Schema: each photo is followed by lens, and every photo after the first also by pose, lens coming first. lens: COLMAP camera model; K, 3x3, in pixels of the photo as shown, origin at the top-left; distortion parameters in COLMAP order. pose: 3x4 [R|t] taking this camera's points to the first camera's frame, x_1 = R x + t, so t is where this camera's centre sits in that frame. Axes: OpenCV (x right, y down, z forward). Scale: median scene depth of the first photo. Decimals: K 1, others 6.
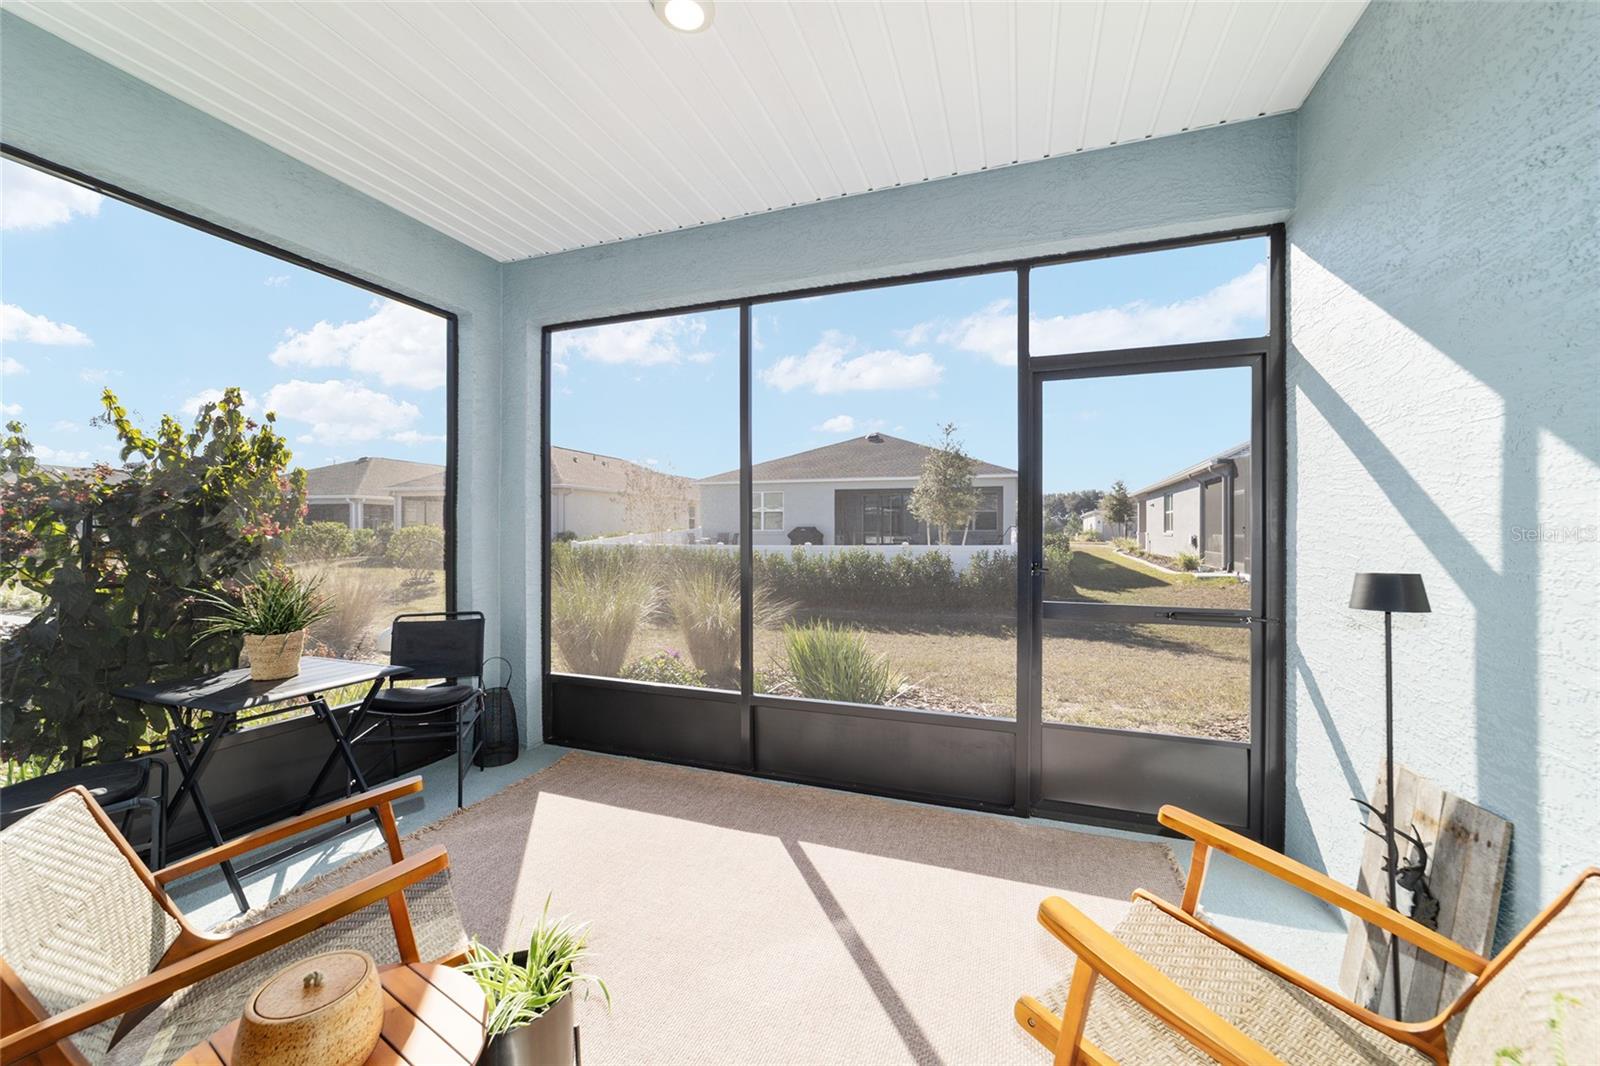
lens RADIAL K [[616.1, 0, 810.7], [0, 616.1, 529.5], [0, 0, 1]] dist [-0.005340, 0.003085]
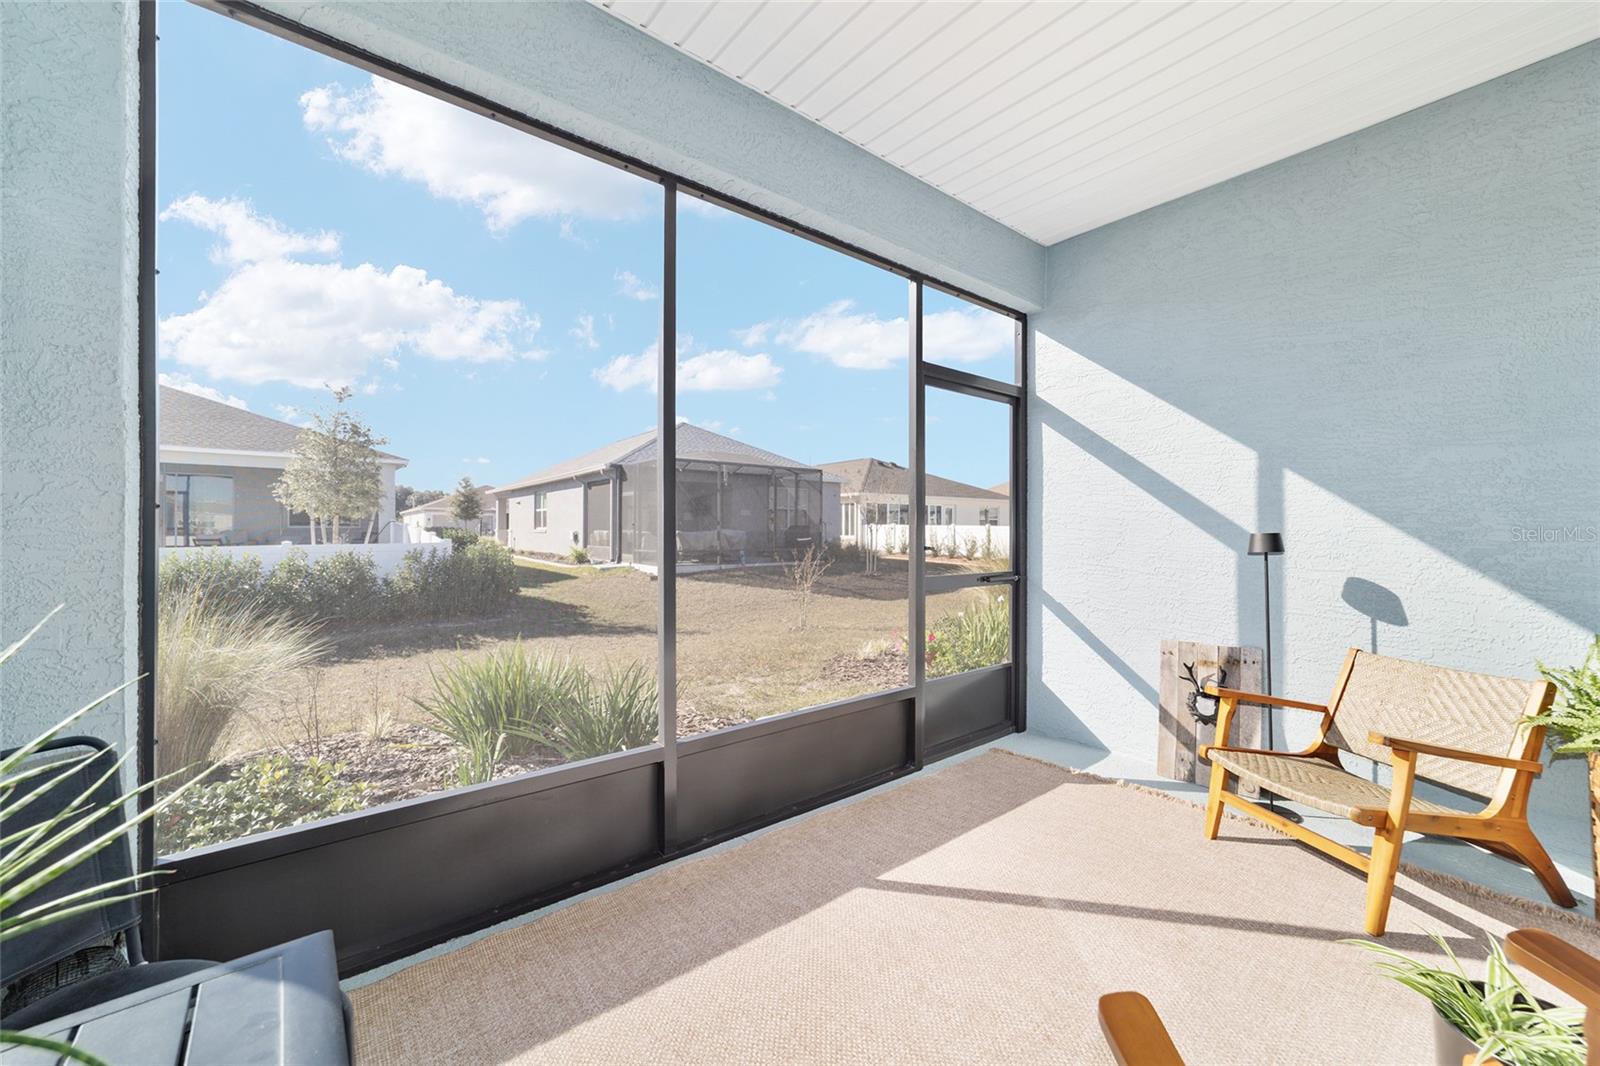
lens RADIAL K [[616.1, 0, 802.6], [0, 616.1, 529.7], [0, 0, 1]] dist [-0.005340, 0.003085]
pose [[0.522967, -0.002337, 0.852350, -0.155136], [0.000401, 0.999997, 0.002496, 0.005538], [-0.852353, -0.000963, 0.522967, 0.127474]]
